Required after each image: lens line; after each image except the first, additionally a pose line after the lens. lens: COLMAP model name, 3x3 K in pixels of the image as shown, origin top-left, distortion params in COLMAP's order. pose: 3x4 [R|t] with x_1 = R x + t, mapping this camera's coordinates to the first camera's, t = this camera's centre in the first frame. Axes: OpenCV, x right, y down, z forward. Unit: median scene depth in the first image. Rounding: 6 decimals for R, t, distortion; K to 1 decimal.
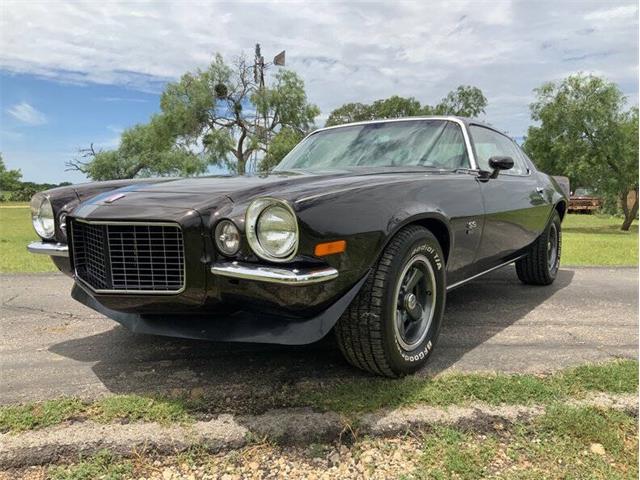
lens RADIAL K [[523.7, 0, 320.0], [0, 523.7, 240.0], [0, 0, 1]] dist [0.088281, -0.158796]
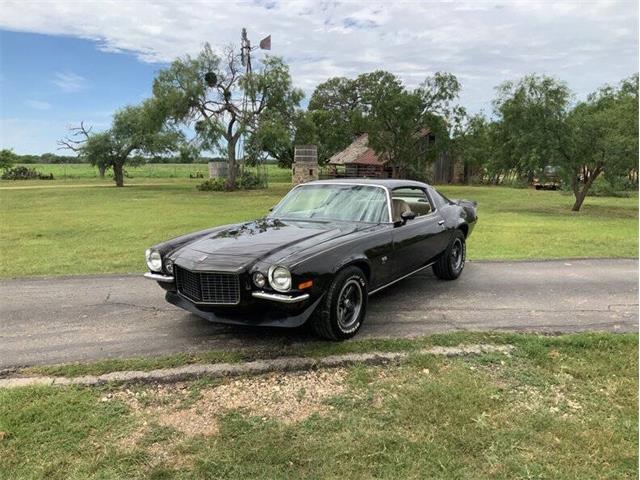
lens RADIAL K [[523.7, 0, 320.0], [0, 523.7, 240.0], [0, 0, 1]] dist [0.088281, -0.158796]
pose [[0.999645, -0.013576, 0.022935, 0.002669], [0.012188, 0.998148, 0.059594, -0.025302], [-0.023701, -0.059294, 0.997959, -0.101095]]
